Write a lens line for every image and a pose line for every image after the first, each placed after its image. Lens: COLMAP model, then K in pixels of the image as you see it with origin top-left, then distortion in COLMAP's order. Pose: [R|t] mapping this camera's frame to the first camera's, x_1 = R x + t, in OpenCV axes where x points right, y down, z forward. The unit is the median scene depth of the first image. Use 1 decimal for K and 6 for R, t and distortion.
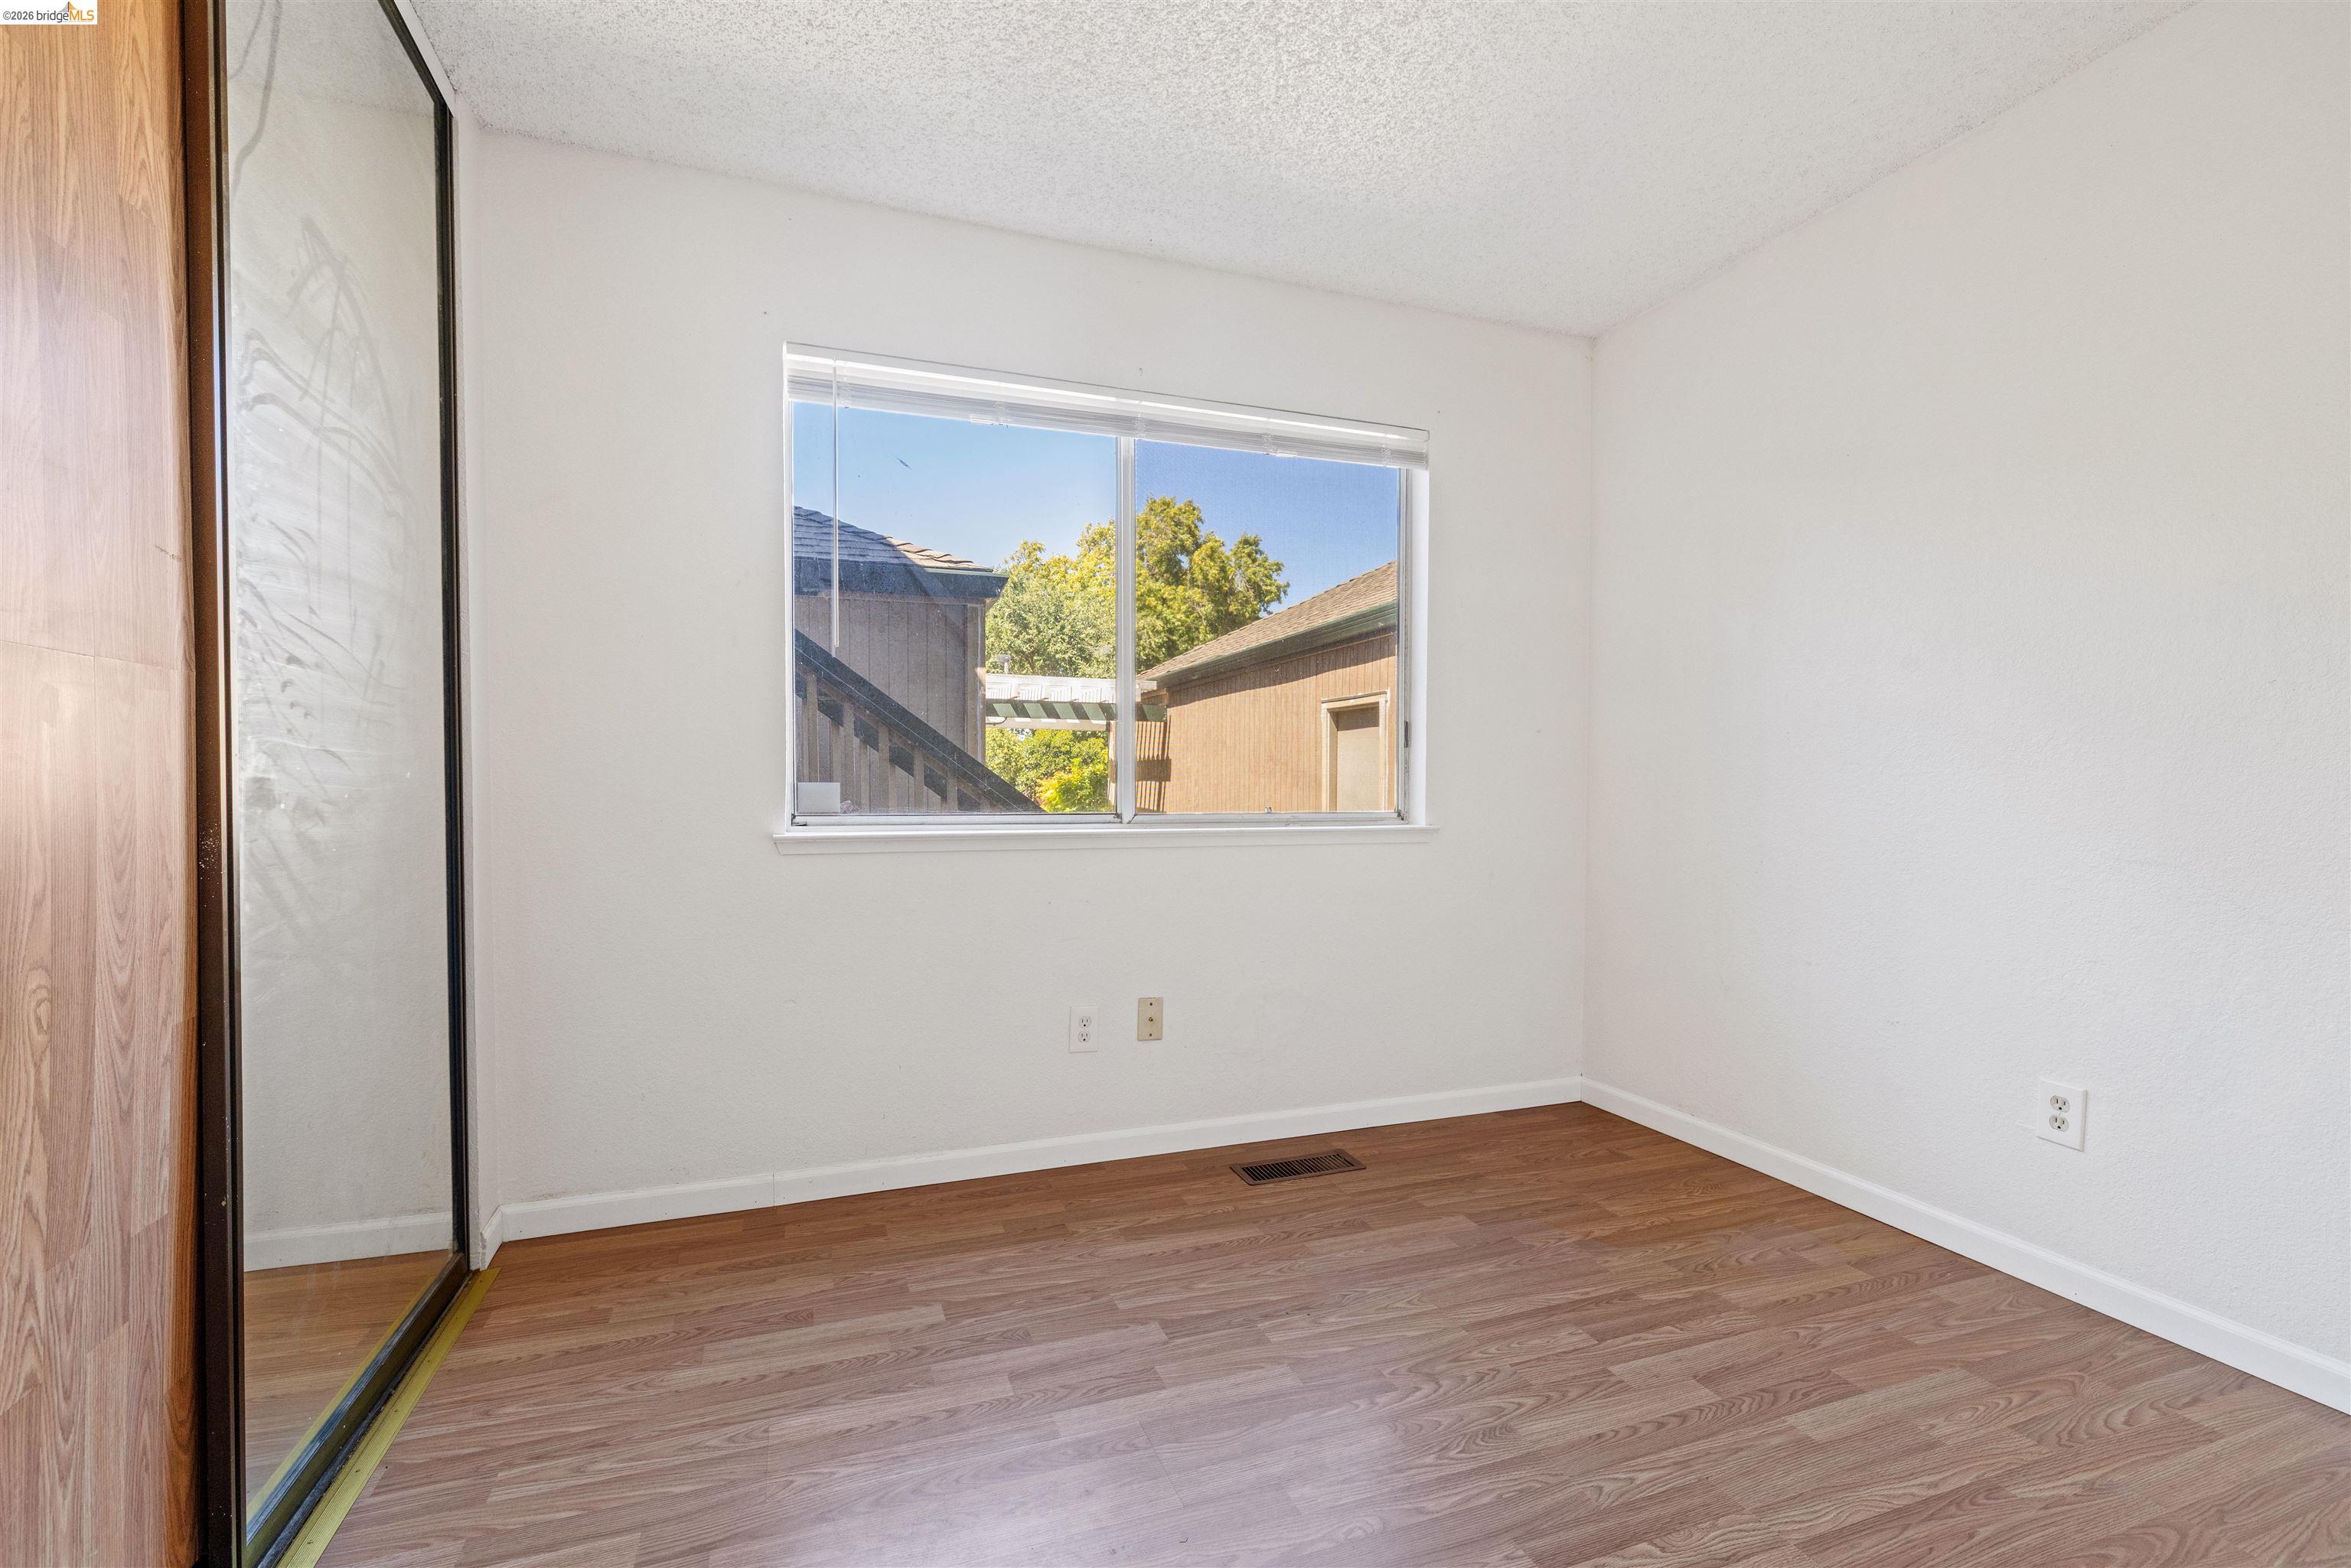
lens RADIAL K [[985.9, 0, 1167.7], [0, 985.9, 789.9], [0, 0, 1]] dist [0.001317, 0.000596]
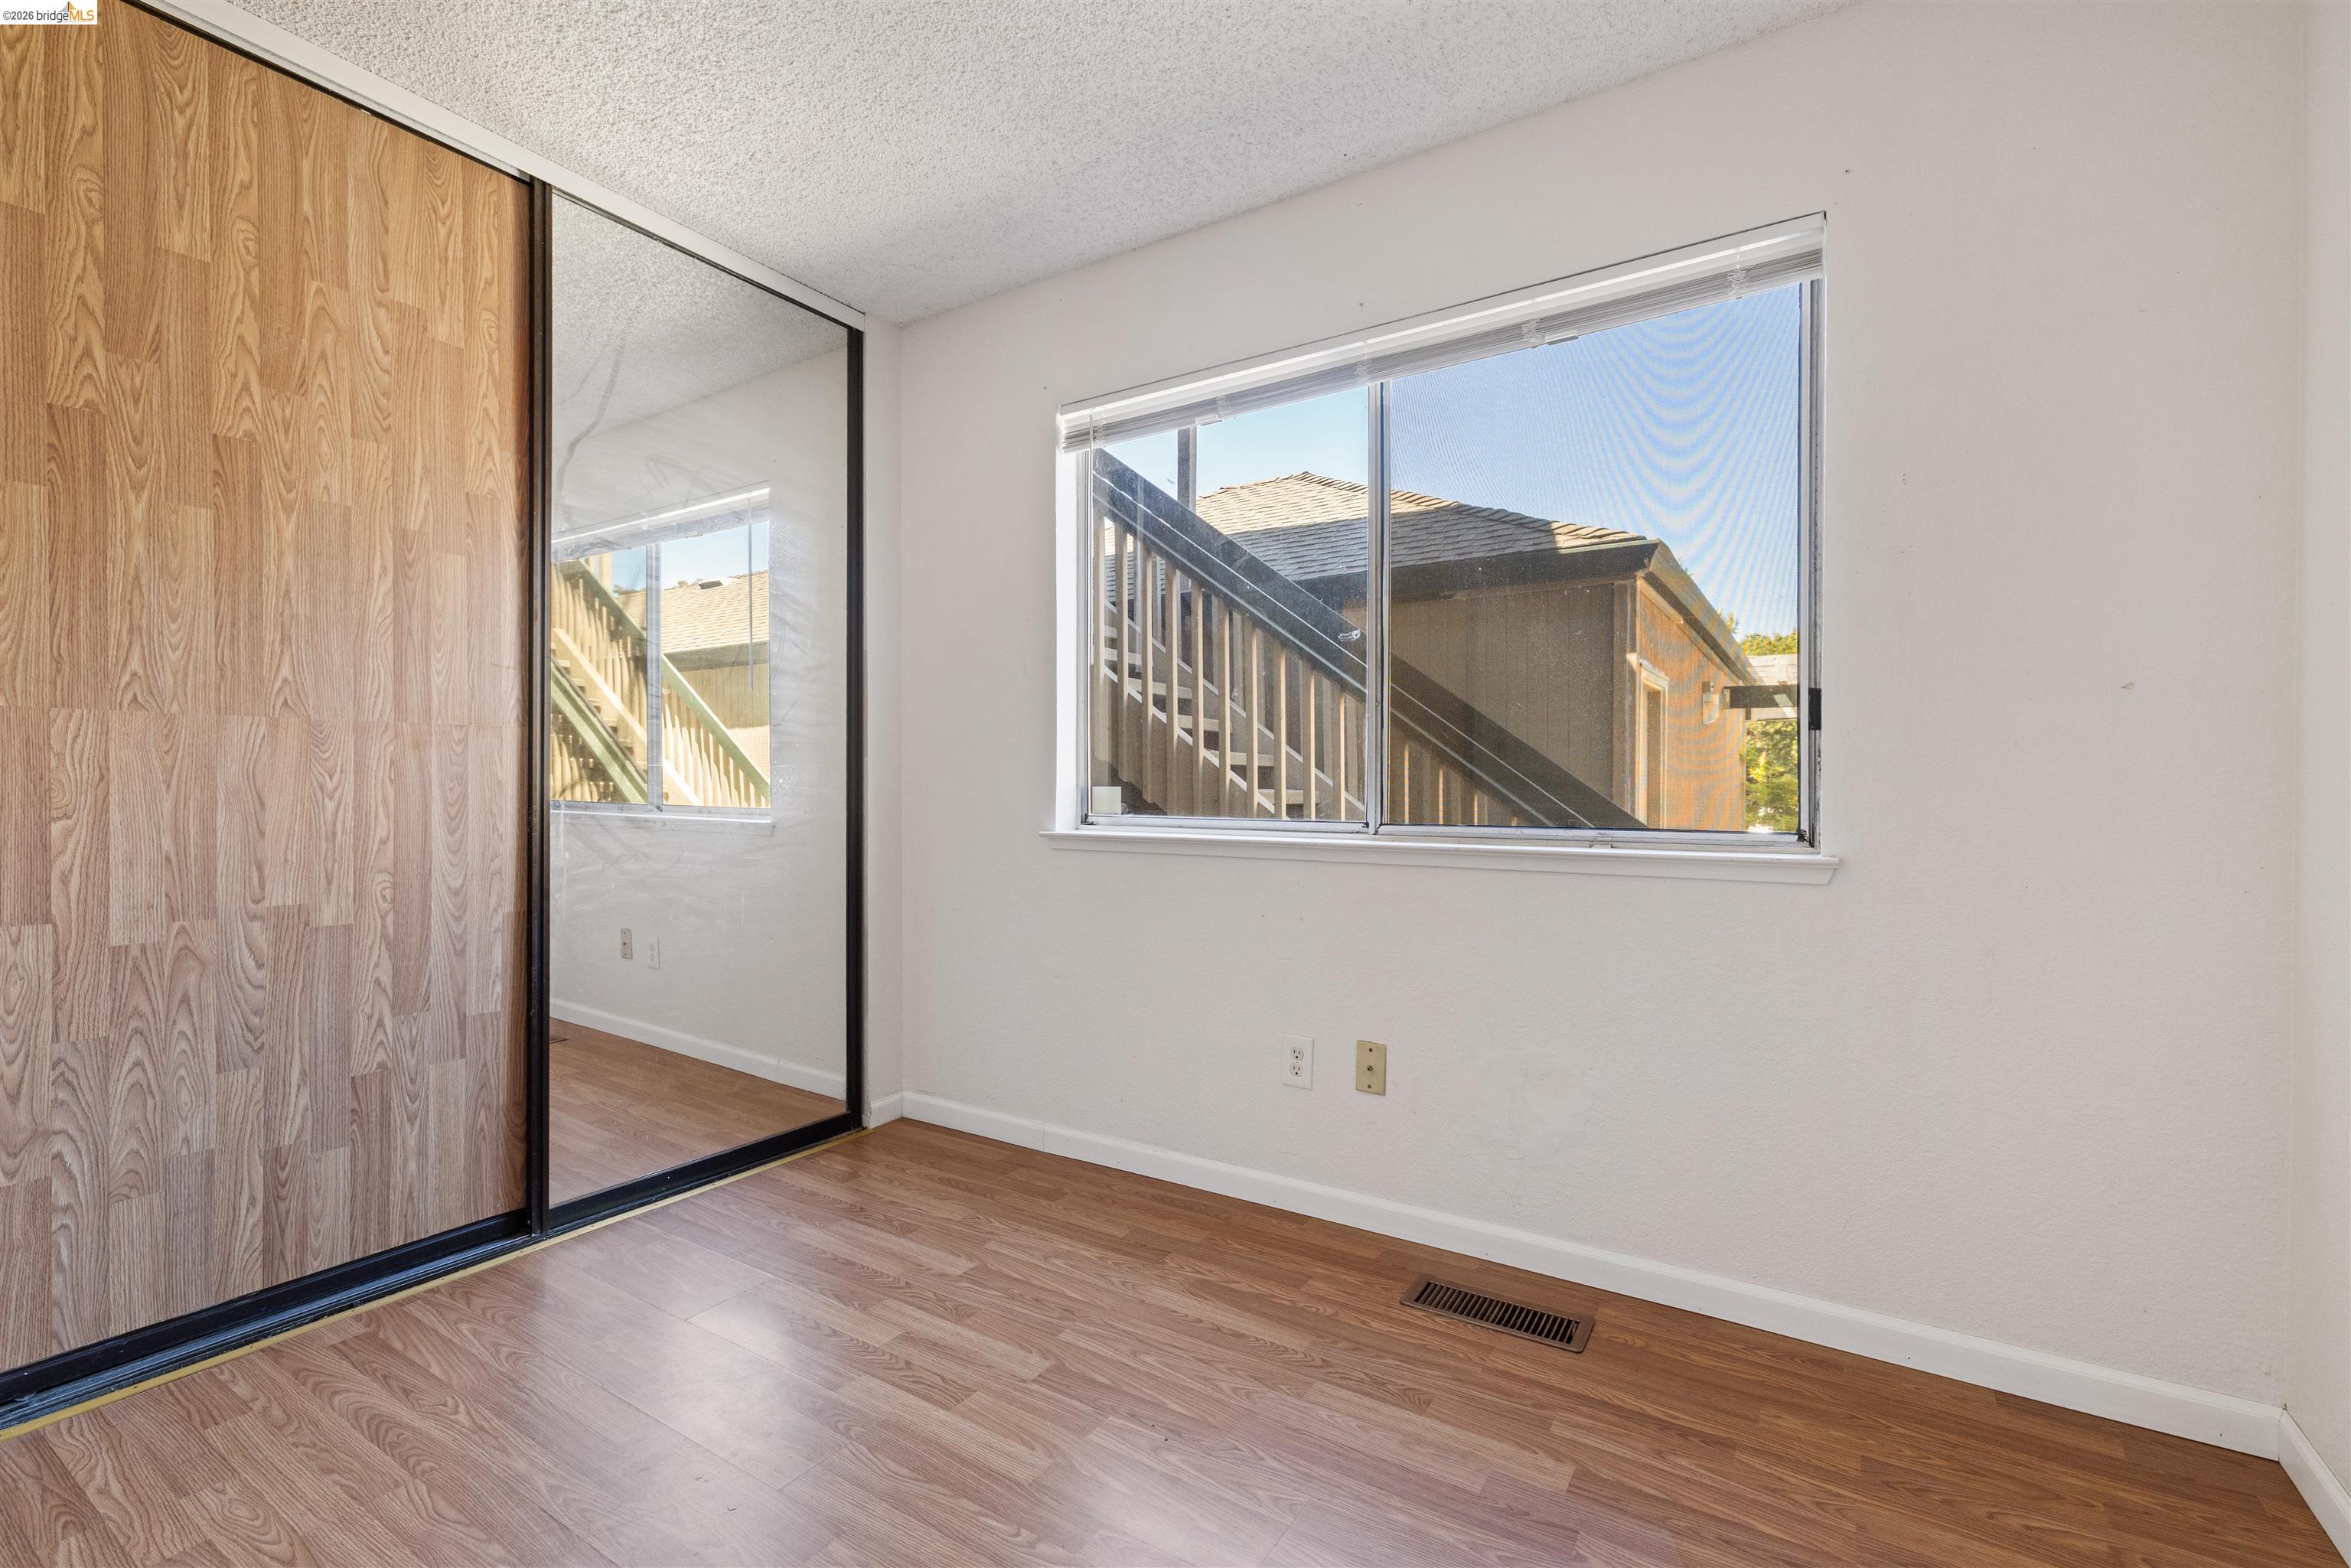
lens RADIAL K [[1012.6, 0, 1186.1], [0, 1012.6, 779.4], [0, 0, 1]] dist [0.002447, 0.000290]
pose [[0.622886, -0.006566, -0.782285, 0.703330], [-0.006556, 0.999886, -0.013613, -0.000453], [0.782285, 0.013608, 0.622772, 0.421313]]
